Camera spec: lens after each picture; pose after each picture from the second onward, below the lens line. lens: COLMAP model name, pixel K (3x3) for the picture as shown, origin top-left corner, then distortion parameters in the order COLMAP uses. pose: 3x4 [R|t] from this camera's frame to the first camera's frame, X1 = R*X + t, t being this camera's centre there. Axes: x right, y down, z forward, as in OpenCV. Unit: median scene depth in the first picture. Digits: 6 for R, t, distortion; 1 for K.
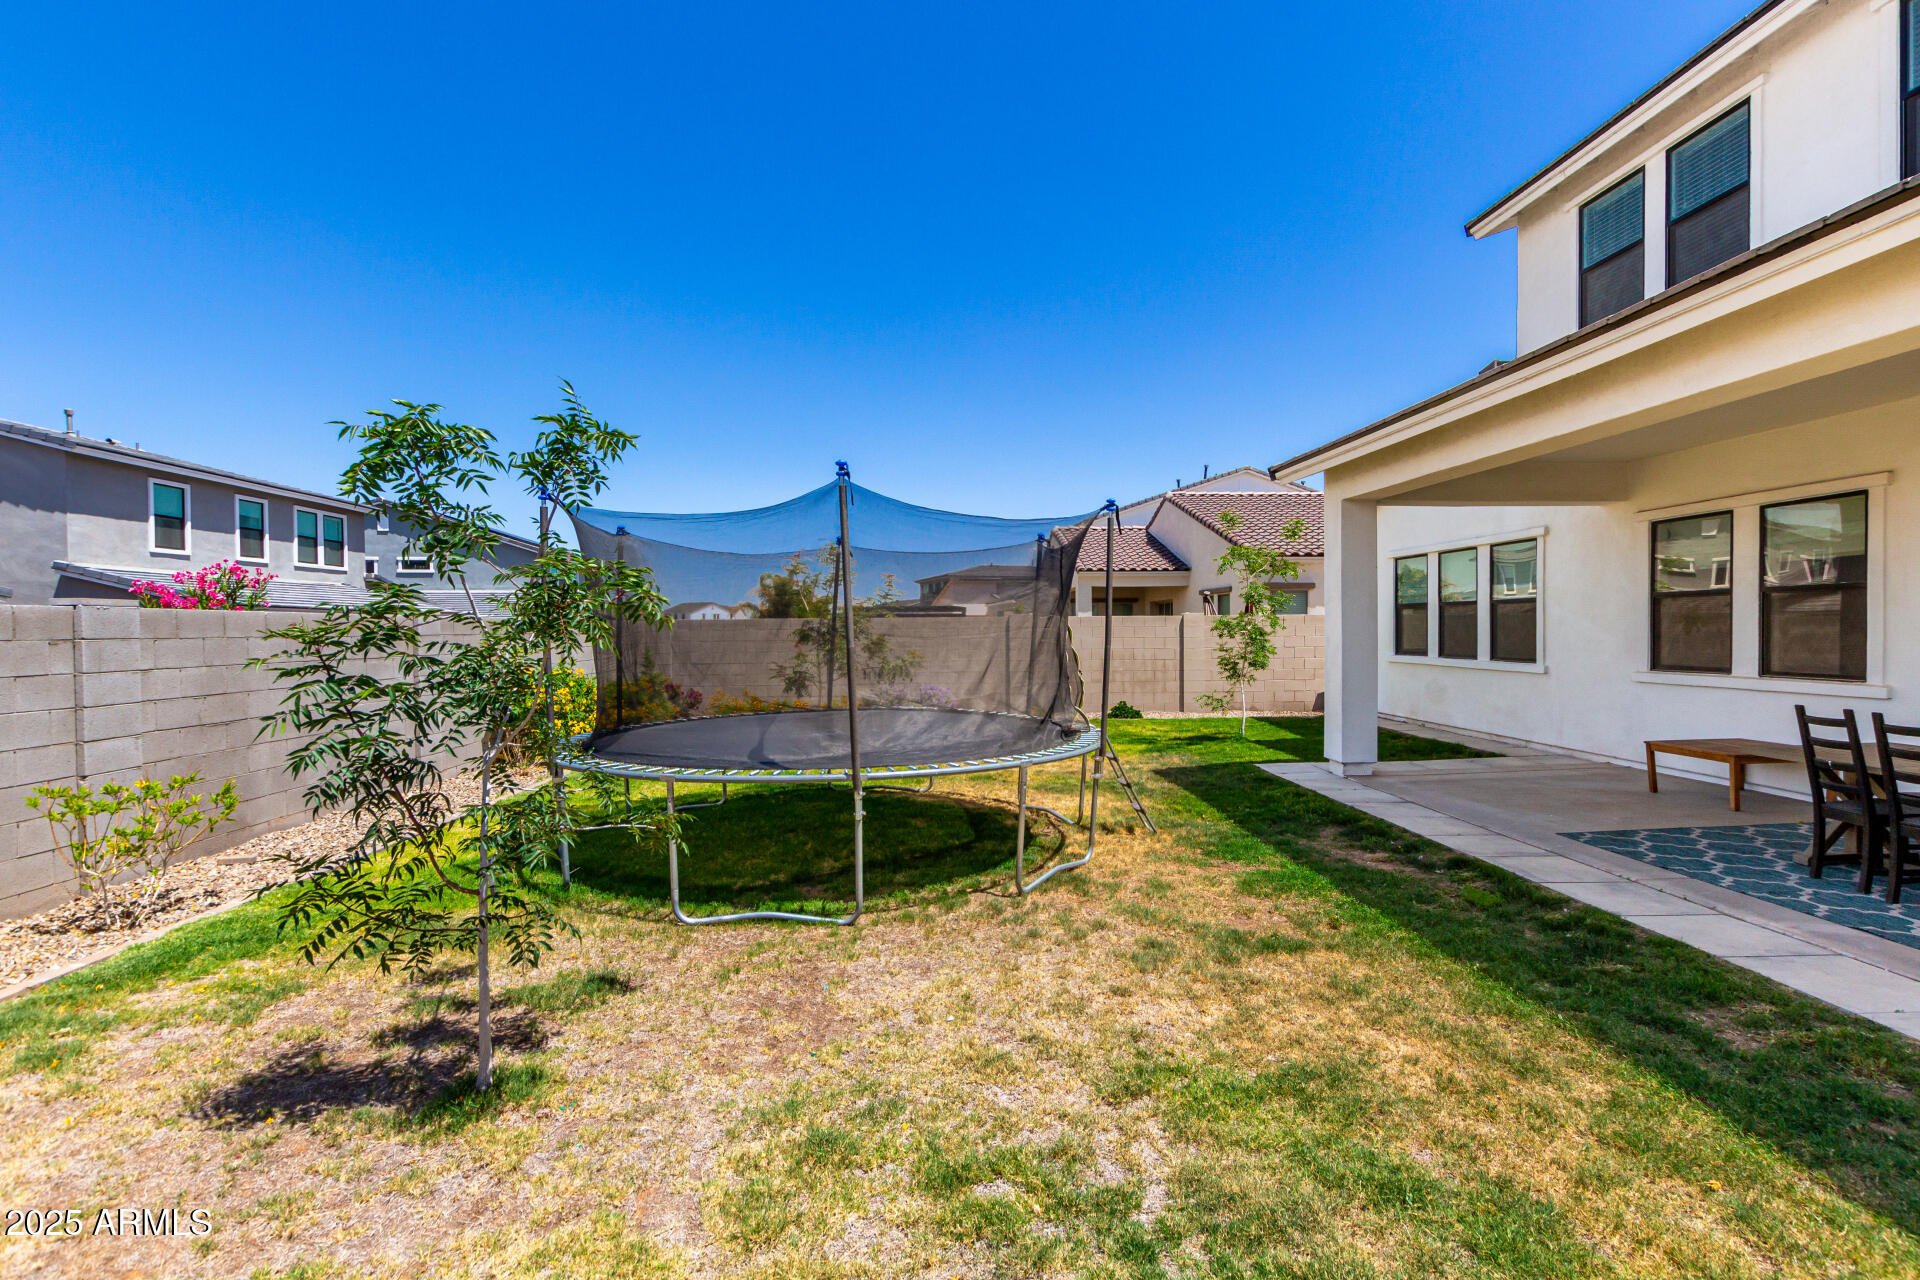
lens RADIAL K [[878.0, 0, 960.0], [0, 878.0, 640.0], [0, 0, 1]] dist [0.001518, -0.000521]
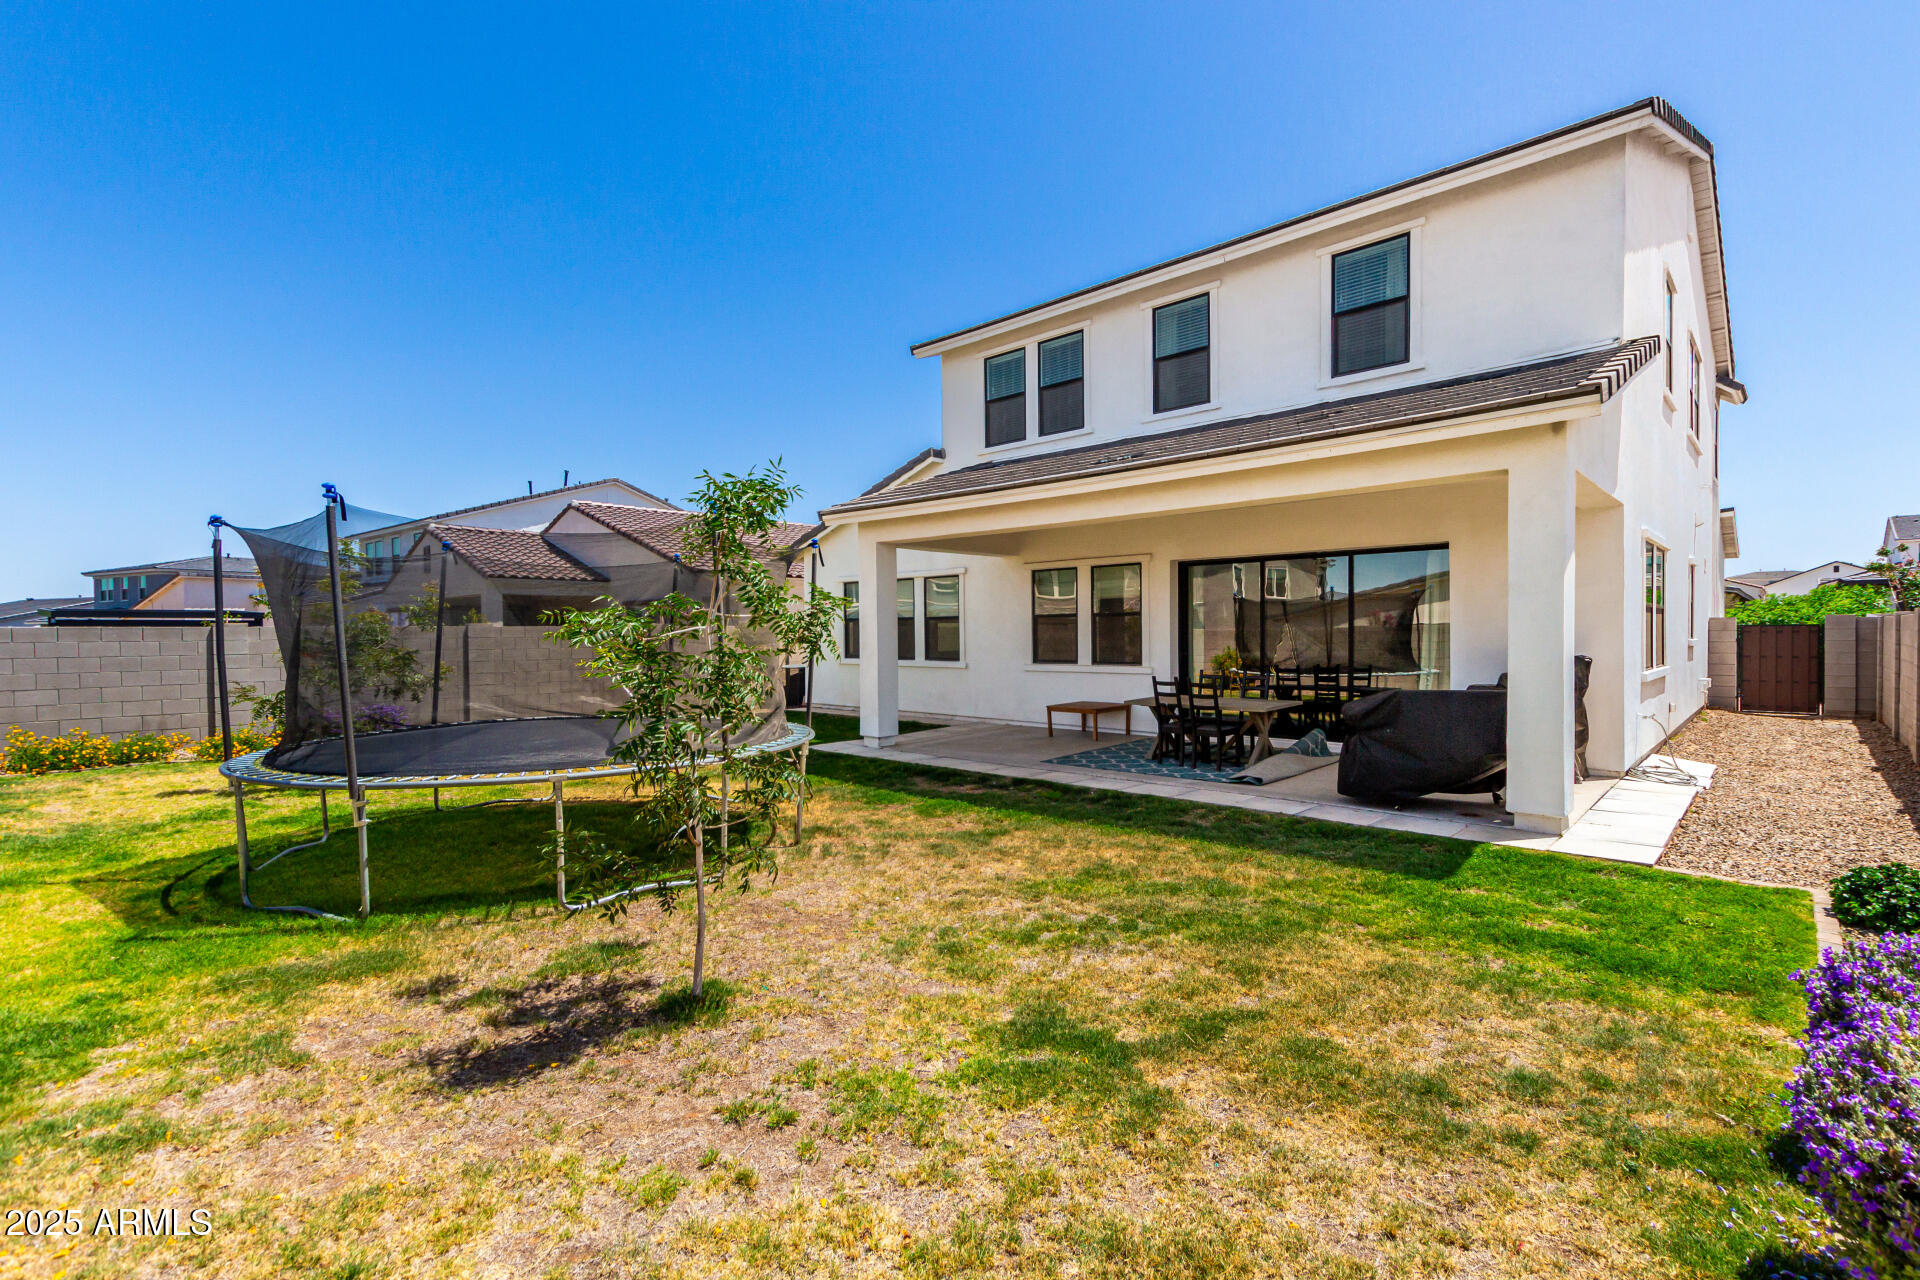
lens RADIAL K [[890.0, 0, 960.0], [0, 890.0, 640.0], [0, 0, 1]] dist [-0.001033, -0.000282]
pose [[0.722701, -0.005227, 0.691141, -0.558016], [0.013123, 0.999895, -0.006160, 0.000265], [-0.691036, 0.013521, 0.722693, -0.102834]]
